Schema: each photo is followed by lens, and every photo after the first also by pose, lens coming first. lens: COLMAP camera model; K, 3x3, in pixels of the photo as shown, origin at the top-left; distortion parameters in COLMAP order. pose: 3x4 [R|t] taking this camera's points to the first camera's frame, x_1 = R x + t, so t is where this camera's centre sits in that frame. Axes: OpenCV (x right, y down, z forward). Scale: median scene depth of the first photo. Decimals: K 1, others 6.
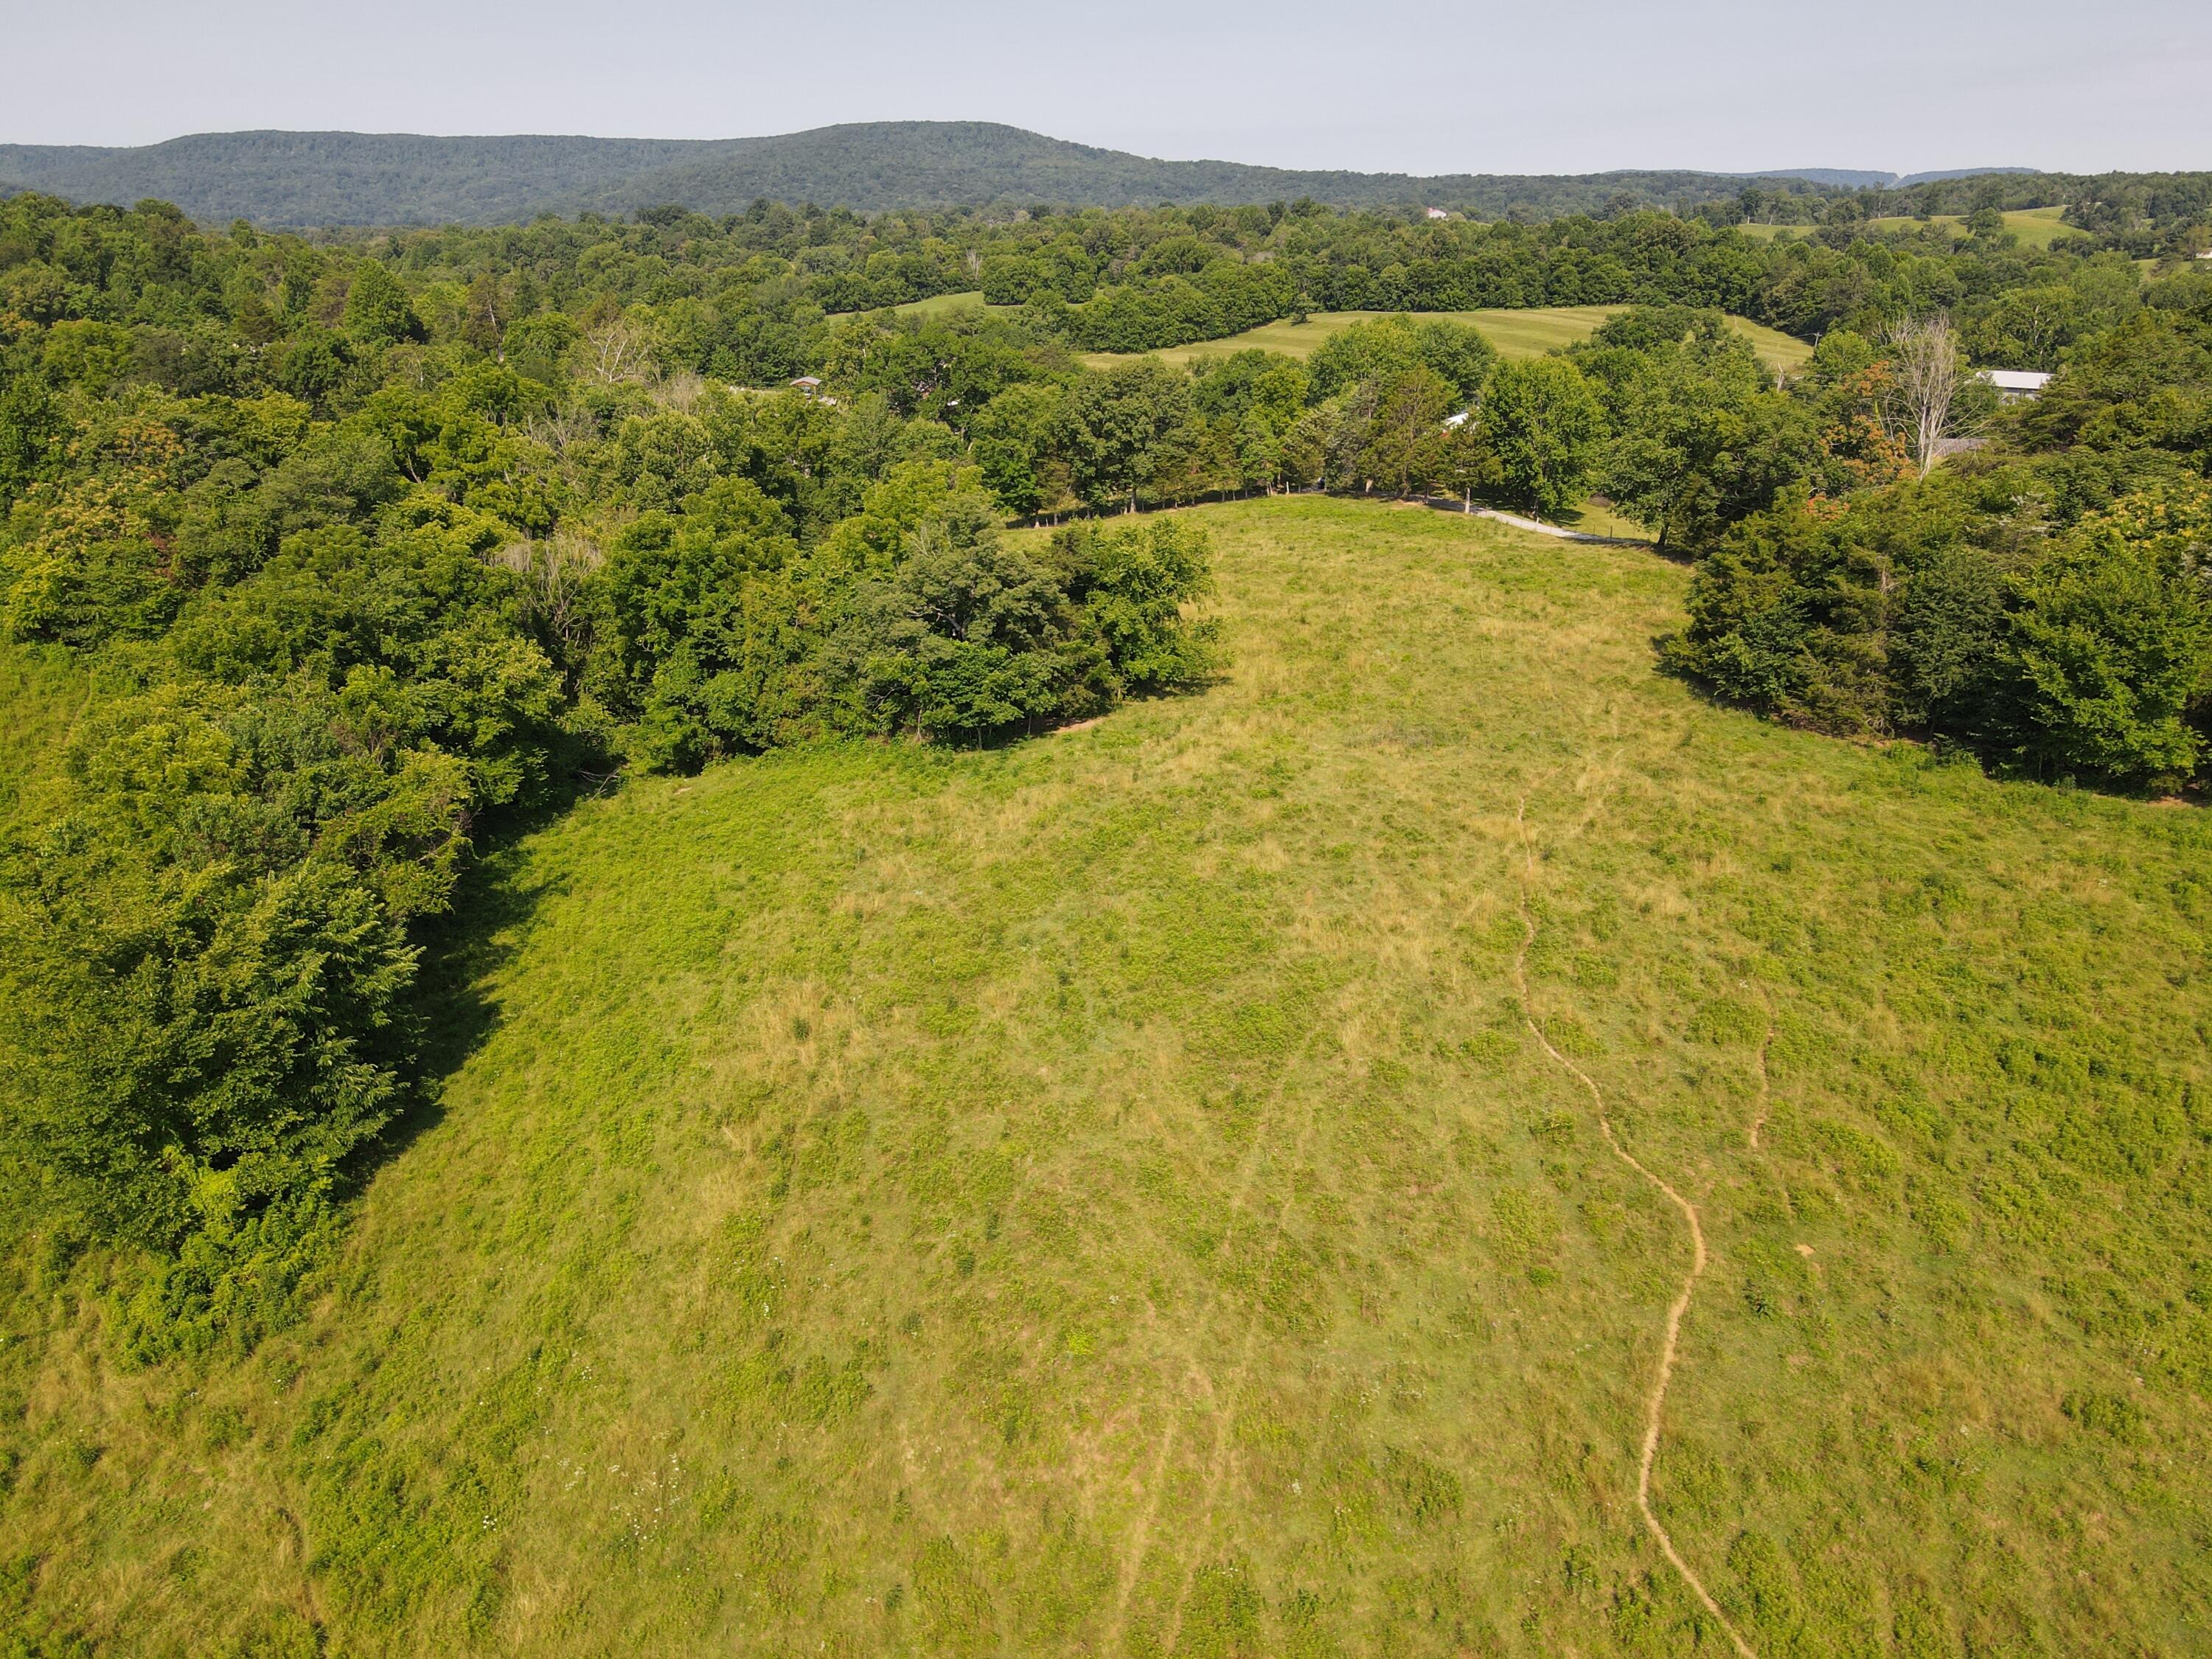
lens RADIAL K [[1583.2, 0, 1106.0], [0, 1583.2, 829.5], [0, 0, 1]] dist [-0.000850, 0.011094]
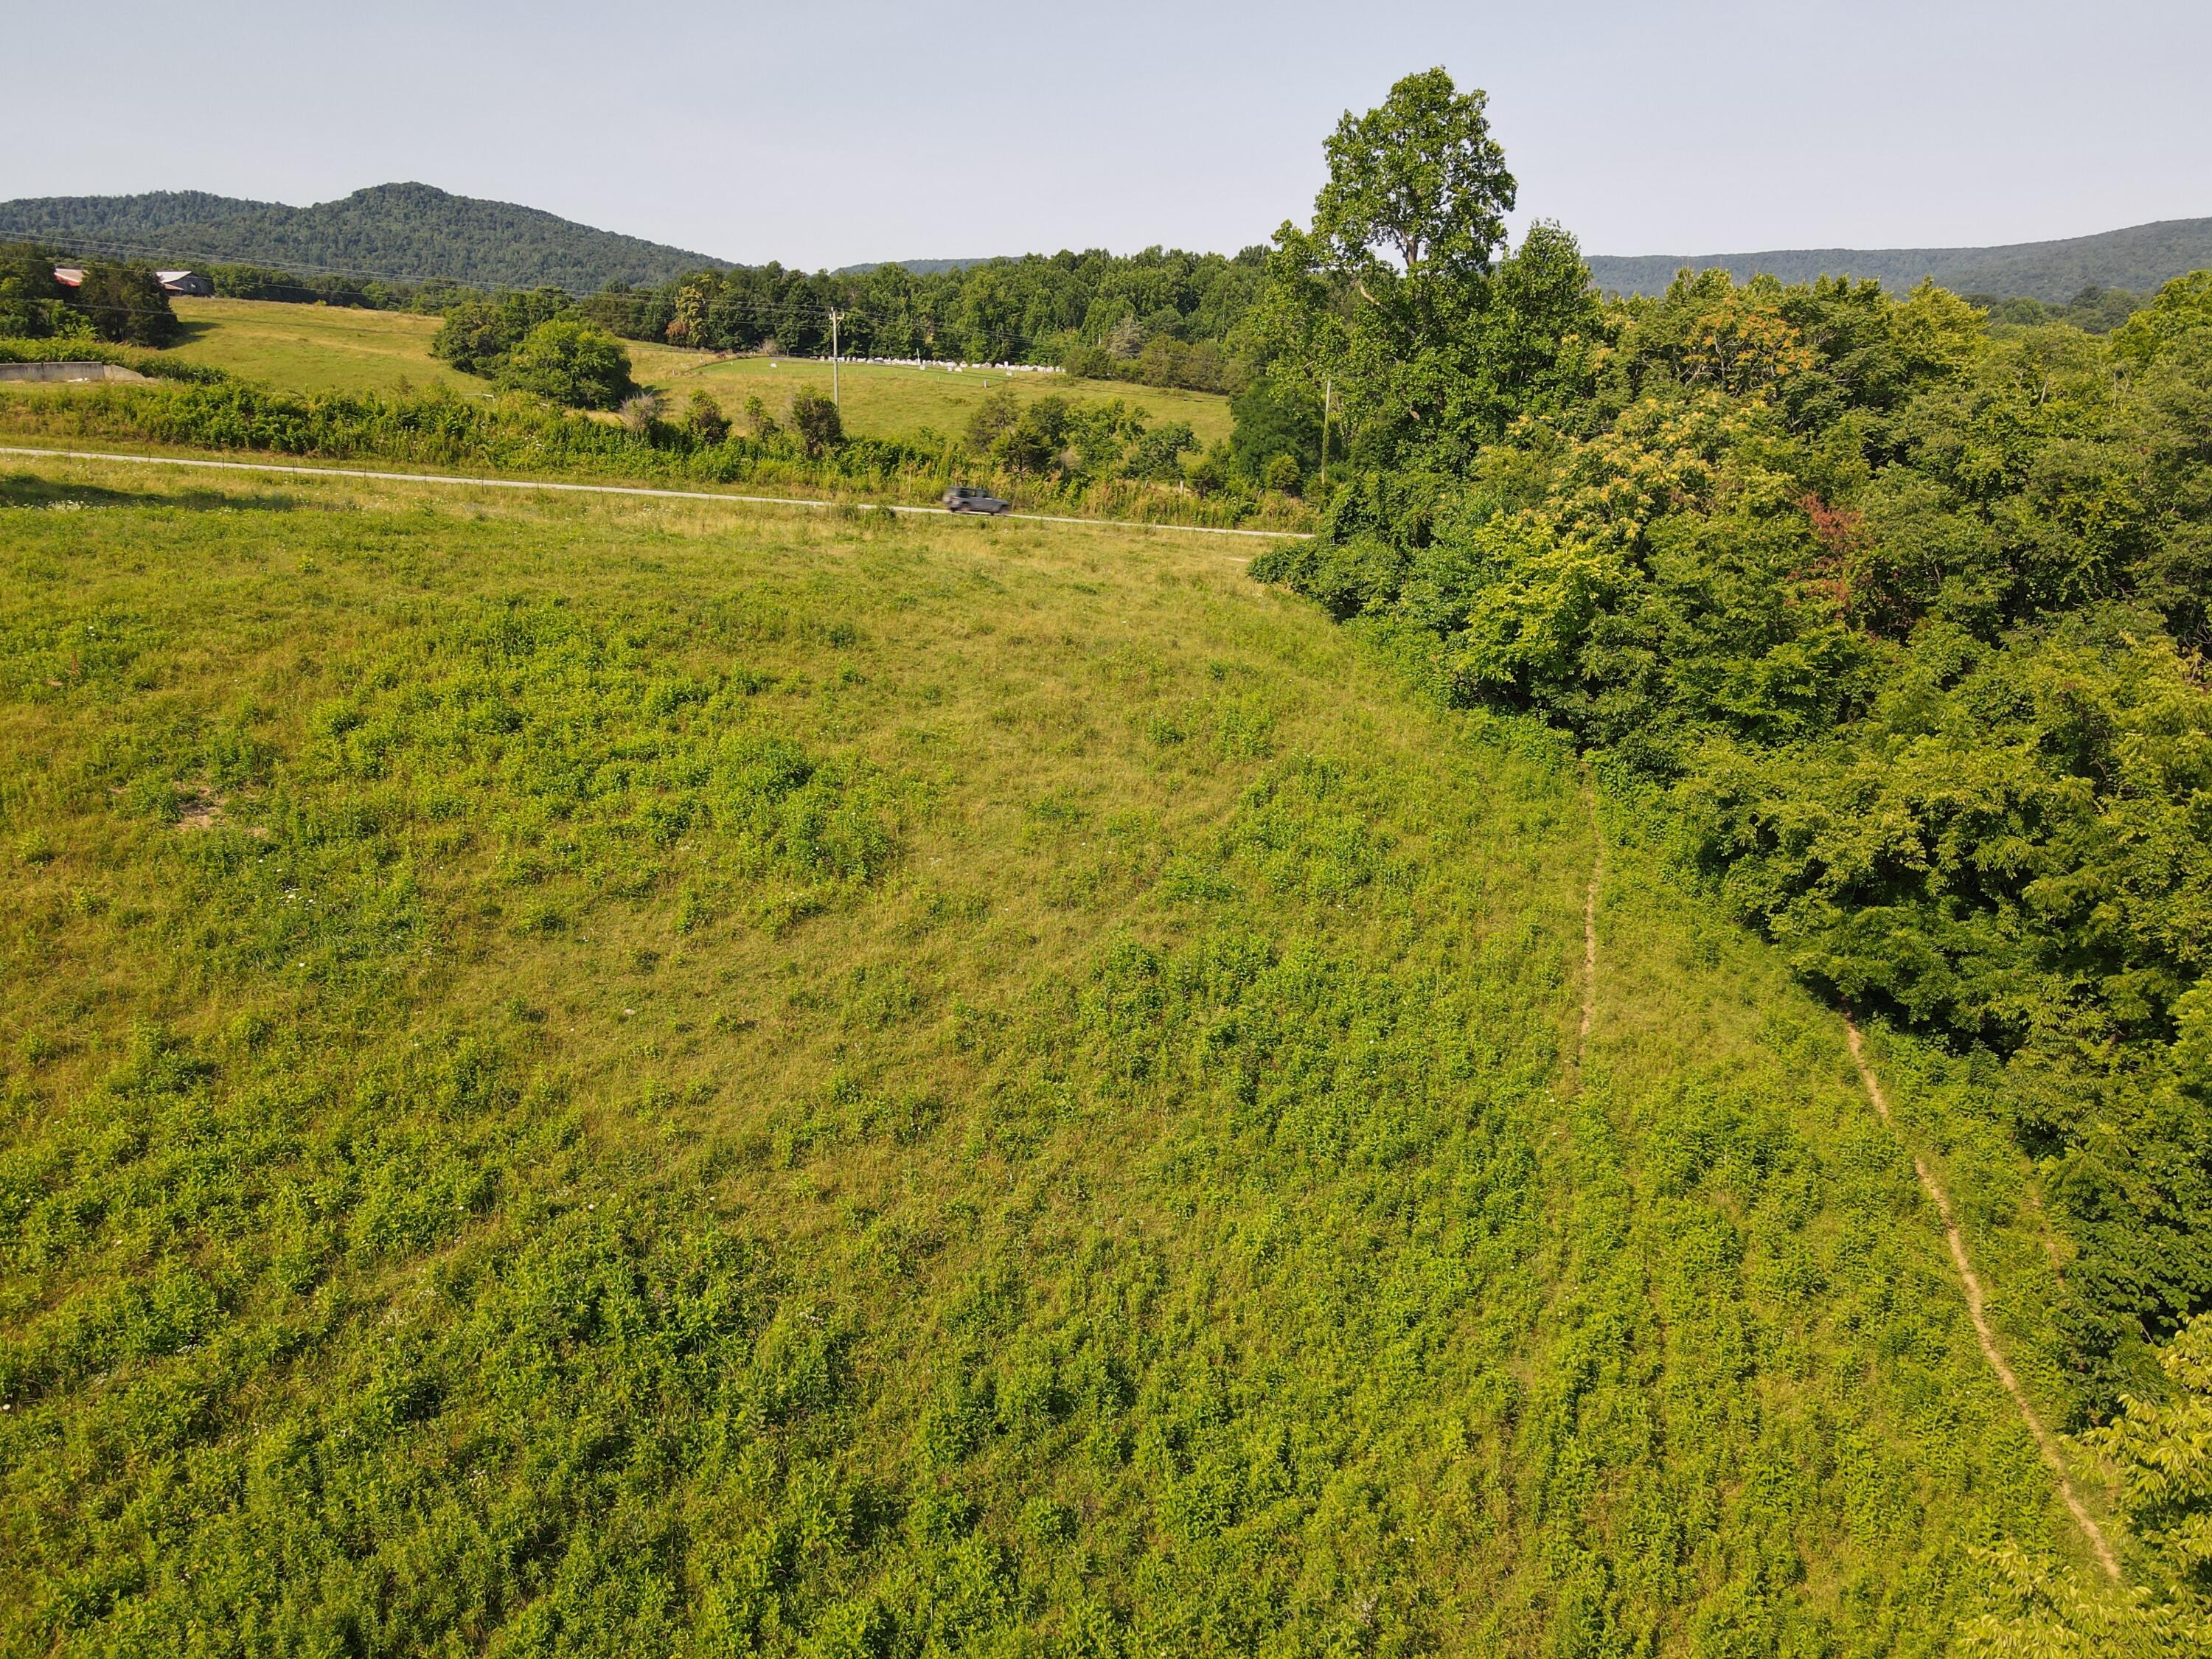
lens RADIAL K [[1583.2, 0, 1106.0], [0, 1583.2, 829.5], [0, 0, 1]] dist [-0.000850, 0.011094]
pose [[0.767300, 0.182833, -0.614673, -0.460130], [-0.225312, 0.974249, 0.008530, -0.059913], [0.600404, 0.131948, 0.788736, 0.551017]]
